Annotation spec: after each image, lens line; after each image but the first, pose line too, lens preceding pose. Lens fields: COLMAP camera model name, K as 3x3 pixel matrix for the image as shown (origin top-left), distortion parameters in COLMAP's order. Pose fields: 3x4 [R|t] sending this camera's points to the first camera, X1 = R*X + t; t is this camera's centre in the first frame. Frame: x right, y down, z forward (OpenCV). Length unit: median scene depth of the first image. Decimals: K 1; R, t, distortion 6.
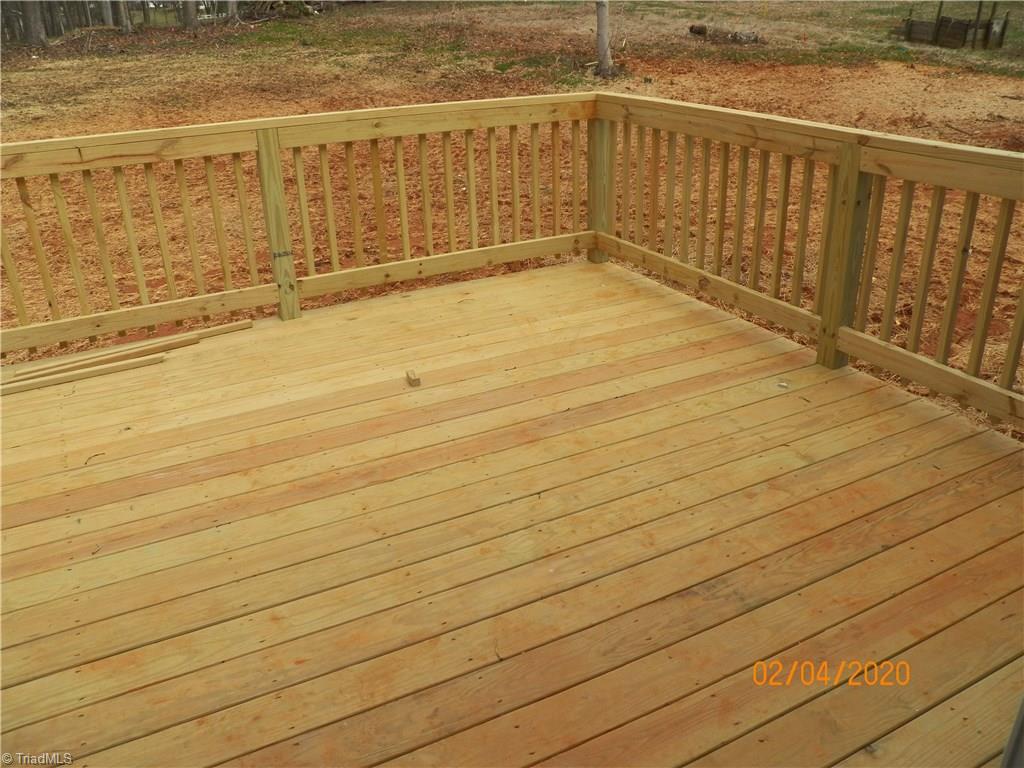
lens RADIAL K [[835.0, 0, 511.0], [0, 835.0, 389.9], [0, 0, 1]] dist [-0.134109, 0.087504]
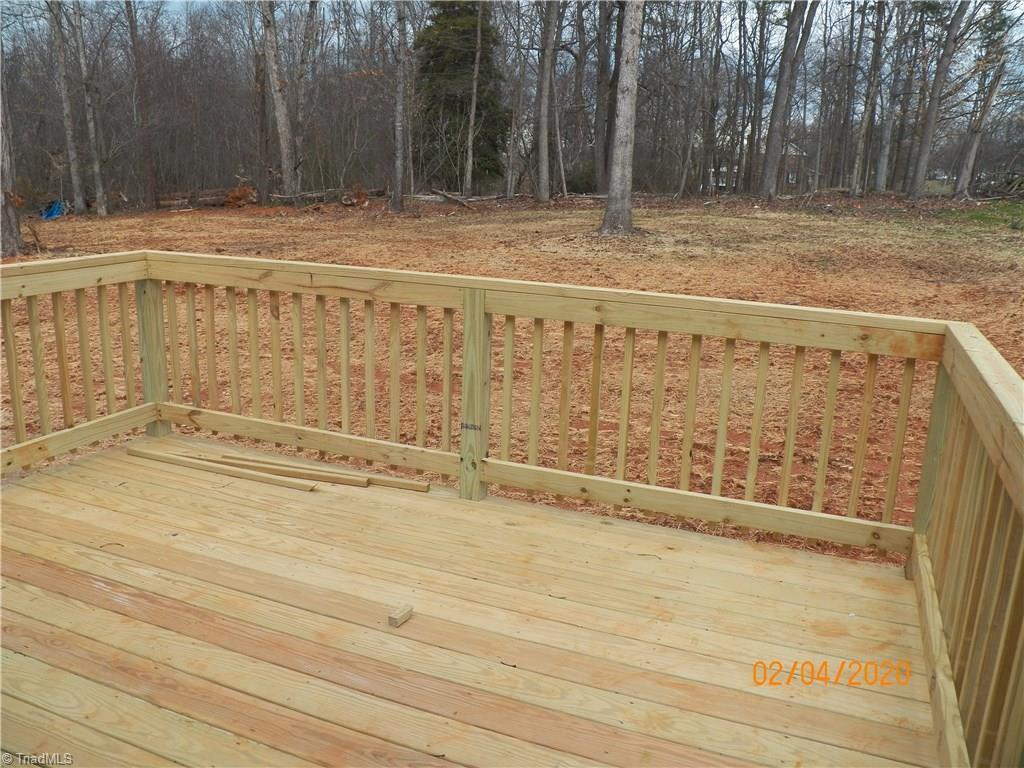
lens RADIAL K [[835.0, 0, 511.0], [0, 835.0, 389.9], [0, 0, 1]] dist [-0.134109, 0.087504]
pose [[0.645851, 0.236269, -0.725984, 0.403140], [-0.366780, 0.930008, -0.023627, -0.201100], [0.669589, 0.281536, 0.687305, 0.411481]]
